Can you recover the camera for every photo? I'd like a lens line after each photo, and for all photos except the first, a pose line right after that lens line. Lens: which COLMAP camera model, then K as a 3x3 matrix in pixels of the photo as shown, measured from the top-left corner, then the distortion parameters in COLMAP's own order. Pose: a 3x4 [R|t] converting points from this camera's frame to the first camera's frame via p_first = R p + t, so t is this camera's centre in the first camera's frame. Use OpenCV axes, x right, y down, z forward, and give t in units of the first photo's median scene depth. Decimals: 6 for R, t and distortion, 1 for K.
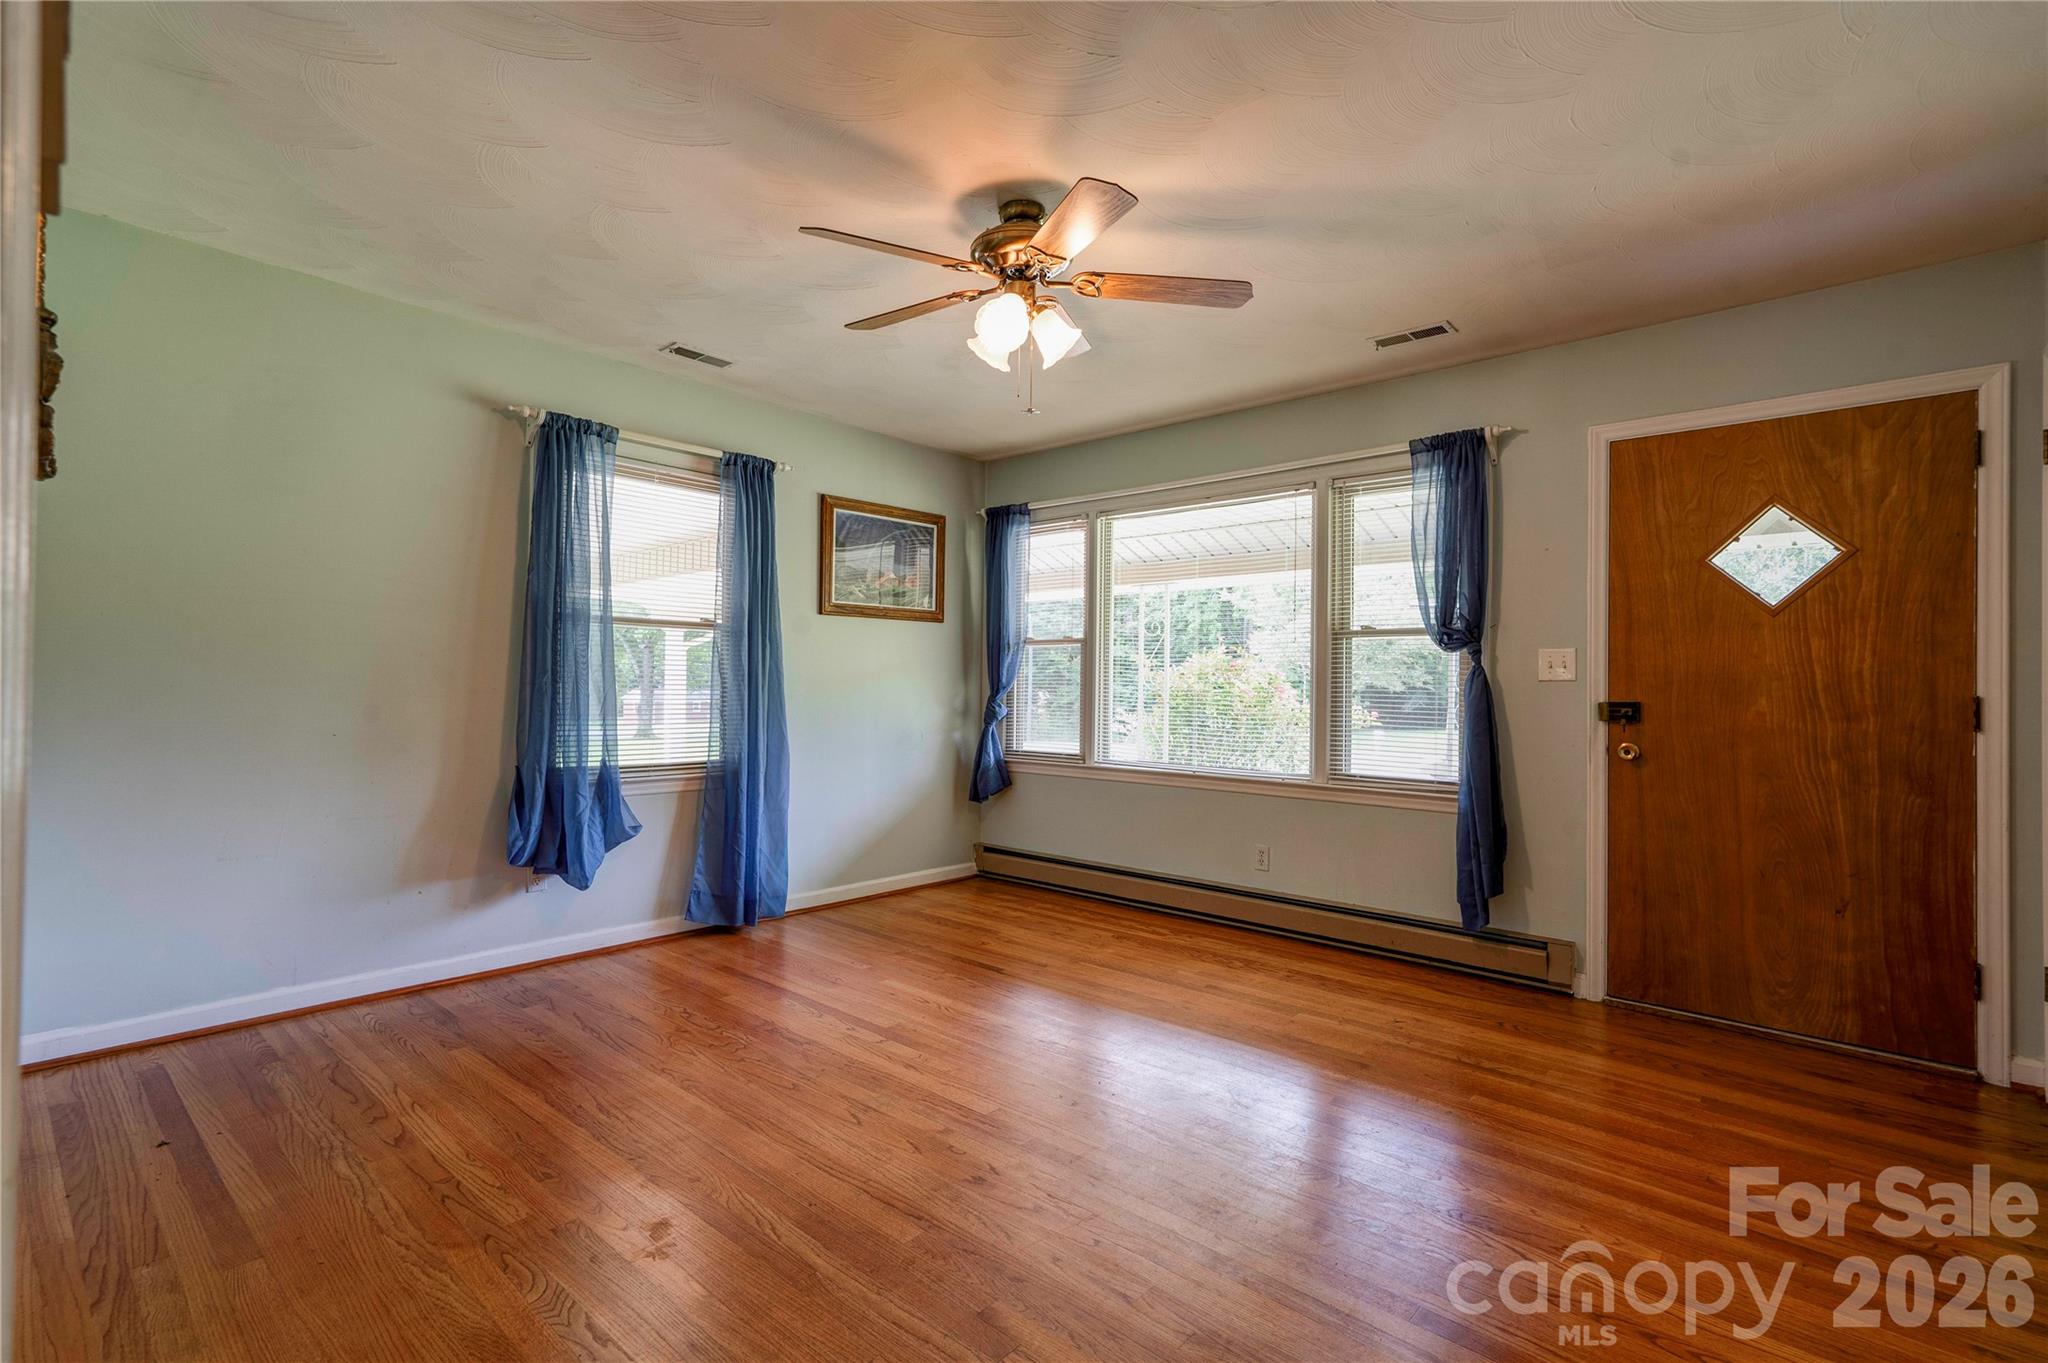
lens RADIAL K [[929.9, 0, 1010.9], [0, 929.9, 674.6], [0, 0, 1]] dist [-0.002320, 0.000268]
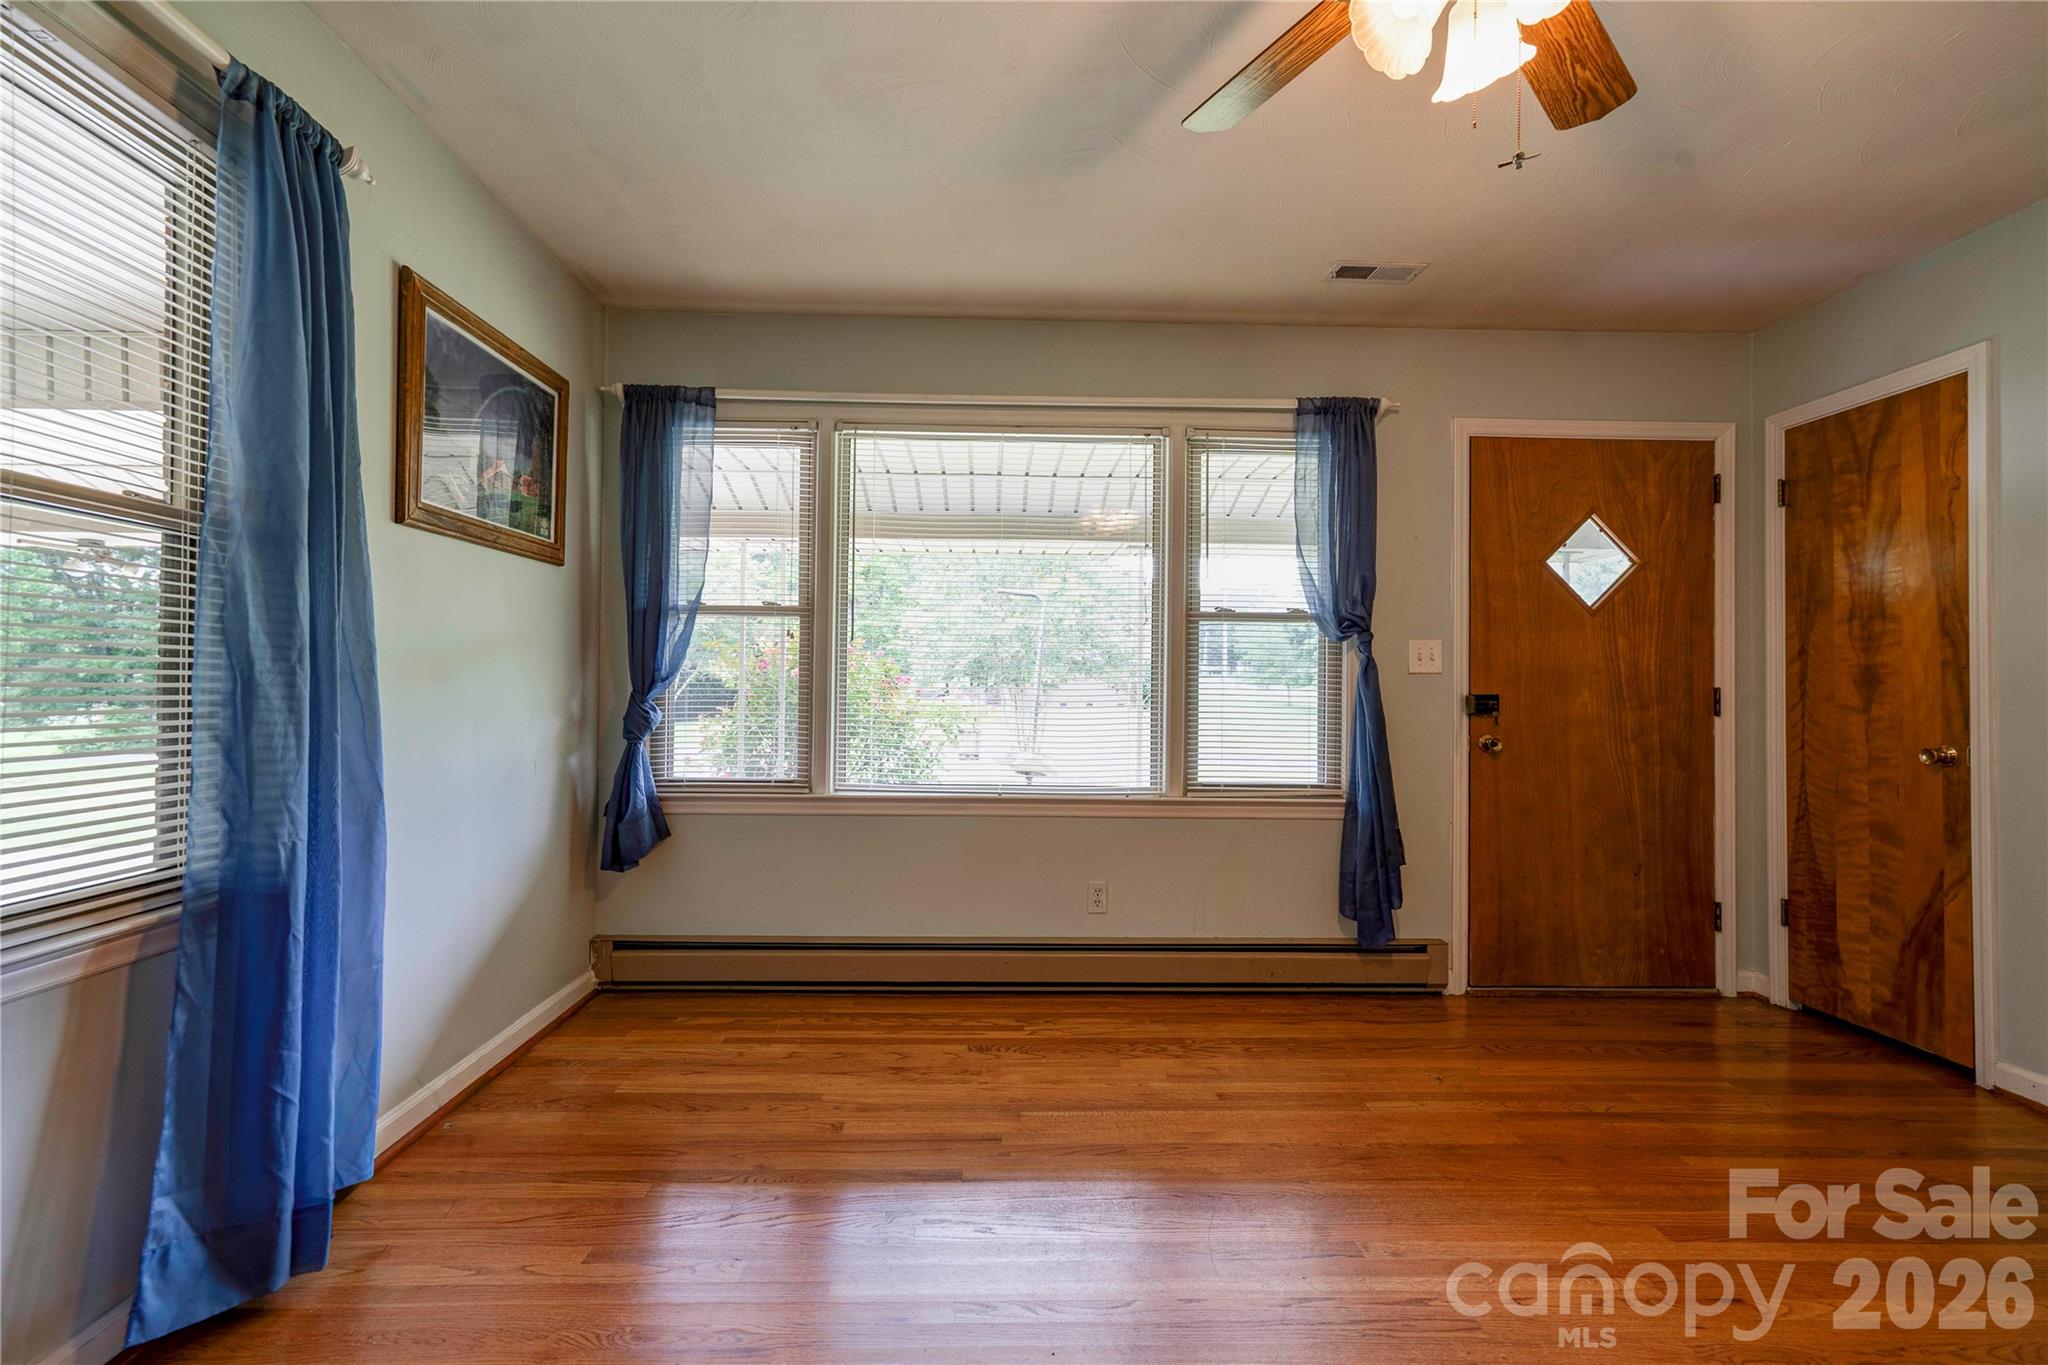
lens RADIAL K [[929.9, 0, 1010.9], [0, 929.9, 675.6], [0, 0, 1]] dist [-0.002320, 0.000268]
pose [[0.726426, 0.003834, 0.687234, -0.407859], [-0.009666, 0.999943, 0.004639, 0.008744], [-0.687177, -0.010012, 0.726421, 0.607388]]
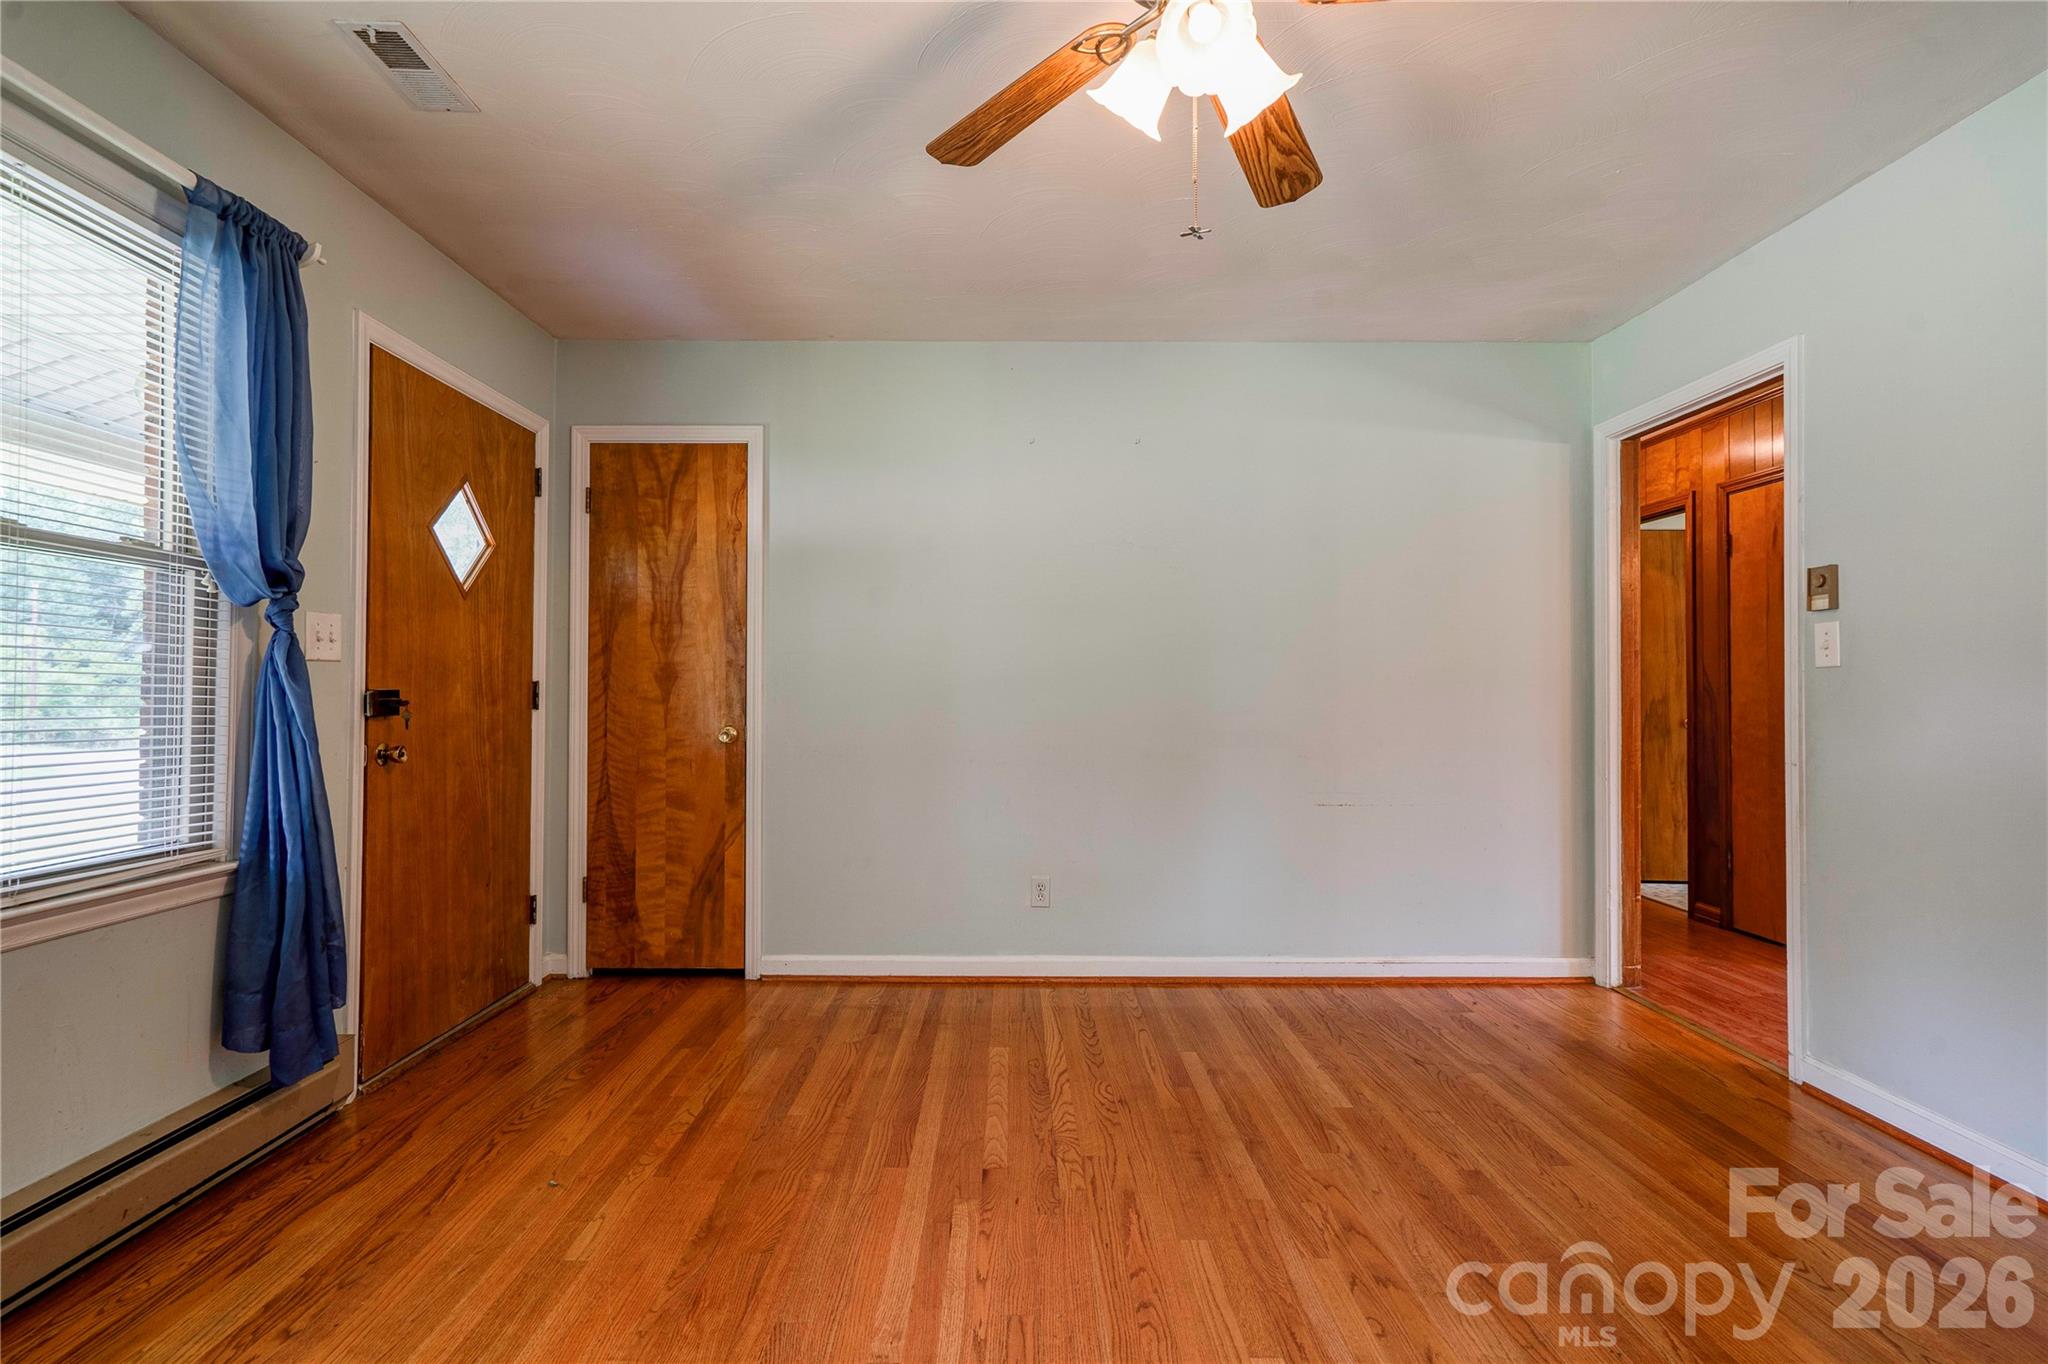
lens RADIAL K [[955.0, 0, 1007.5], [0, 955.0, 679.0], [0, 0, 1]] dist [0.014571, 0.000327]
pose [[-0.662221, -0.007914, 0.749267, -0.276530], [-0.024621, 0.999634, -0.011202, 0.015925], [-0.748904, -0.025866, -0.662174, 1.120896]]
